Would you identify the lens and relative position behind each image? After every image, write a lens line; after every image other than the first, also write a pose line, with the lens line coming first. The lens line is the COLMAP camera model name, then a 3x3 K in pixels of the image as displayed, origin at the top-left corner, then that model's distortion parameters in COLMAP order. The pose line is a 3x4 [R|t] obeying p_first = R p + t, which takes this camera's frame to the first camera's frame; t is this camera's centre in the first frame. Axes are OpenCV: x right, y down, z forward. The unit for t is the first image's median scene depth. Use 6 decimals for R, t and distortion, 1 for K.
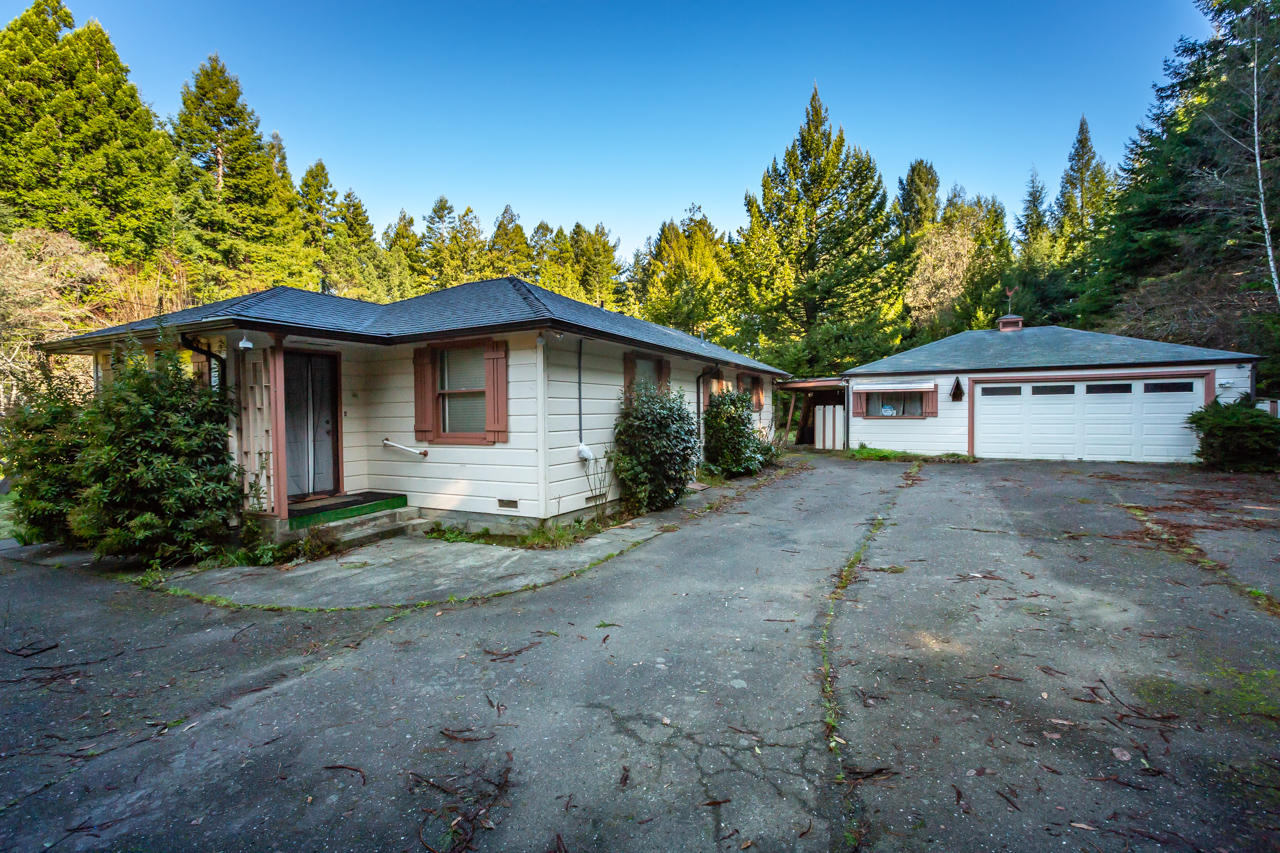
lens RADIAL K [[574.0, 0, 644.4], [0, 574.0, 425.7], [0, 0, 1]] dist [0.003827, -0.000572]
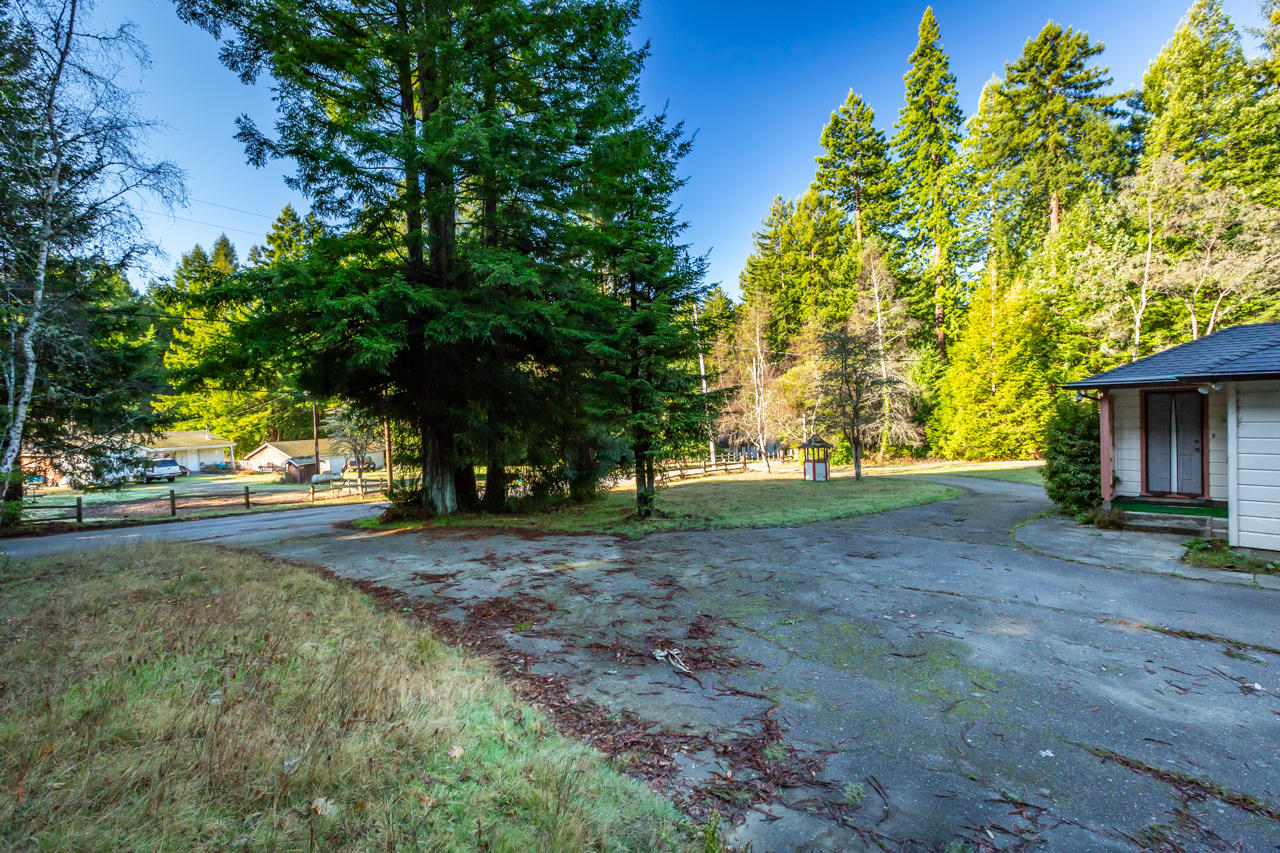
lens RADIAL K [[574.0, 0, 638.8], [0, 574.0, 429.9], [0, 0, 1]] dist [0.003827, -0.000572]
pose [[-0.354693, 0.060986, -0.932992, 0.349441], [0.018488, 0.998133, 0.058215, -0.041385], [0.934800, 0.003399, -0.355159, 0.086578]]
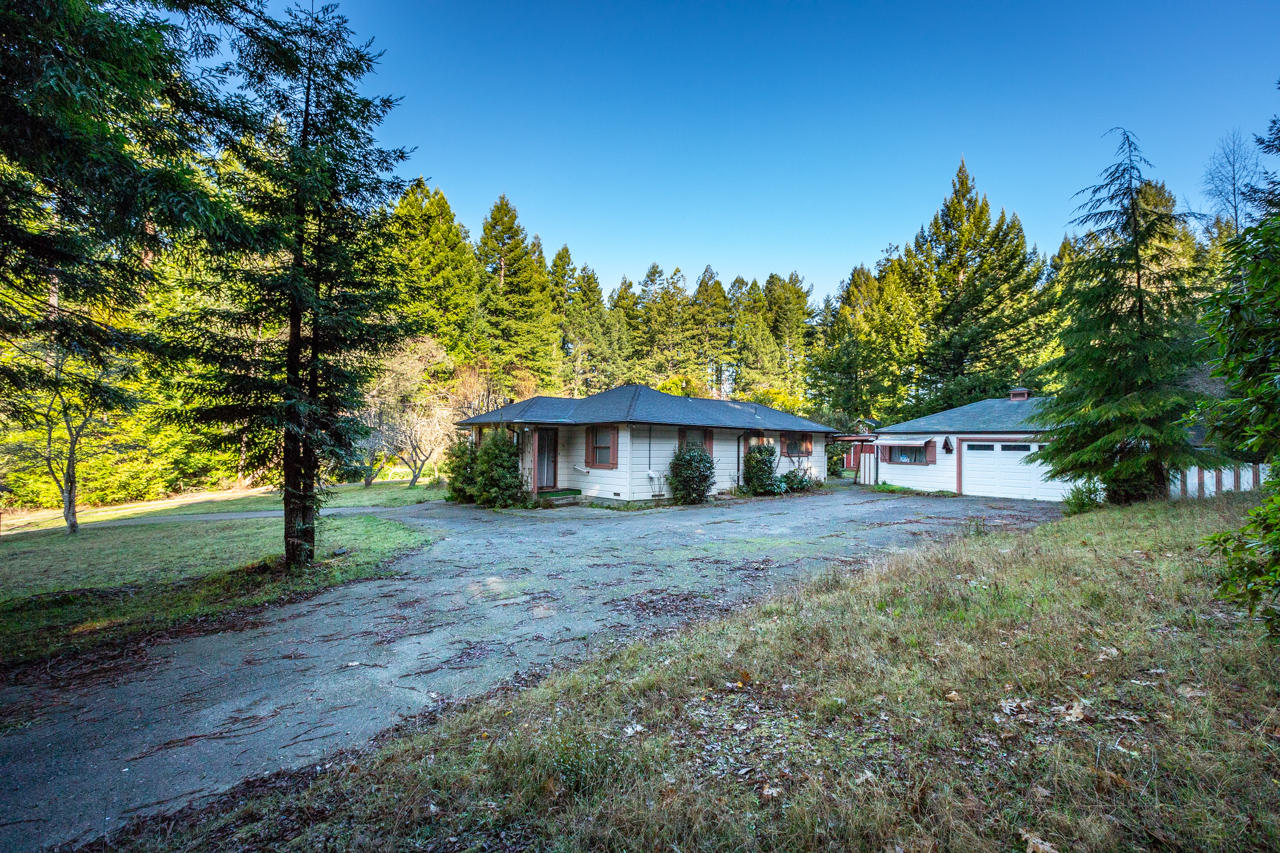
lens RADIAL K [[574.0, 0, 641.7], [0, 574.0, 427.0], [0, 0, 1]] dist [0.003827, -0.000572]
pose [[0.931617, 0.013774, -0.363181, 0.206000], [-0.033133, 0.998339, -0.047126, -0.009747], [0.361929, 0.055937, 0.930526, -0.341608]]
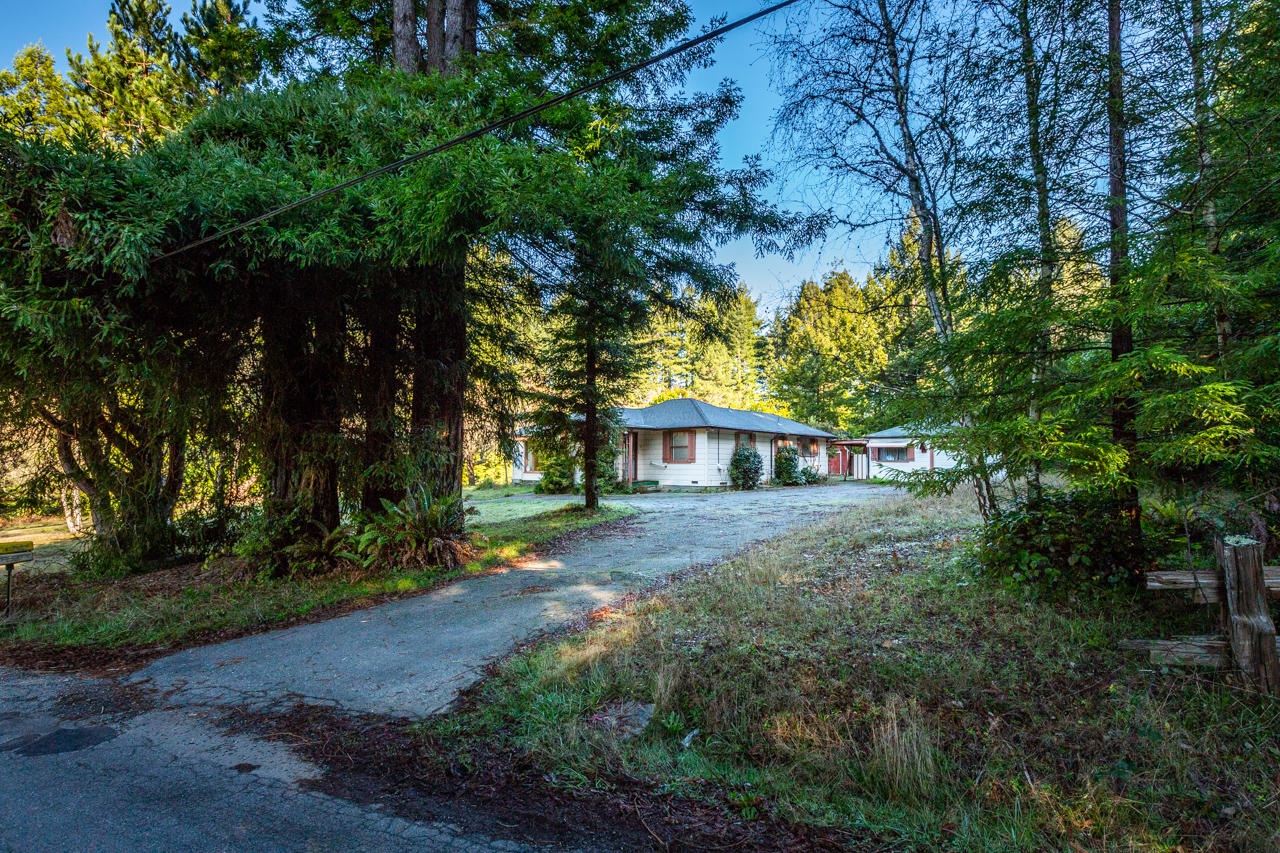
lens RADIAL K [[654.2, 0, 645.7], [0, 654.2, 422.9], [0, 0, 1]] dist [0.001014, 0.000073]
pose [[0.974258, 0.005962, -0.225359, 0.085869], [-0.024836, 0.996404, -0.081009, 0.031662], [0.224065, 0.084521, 0.970902, -0.724736]]
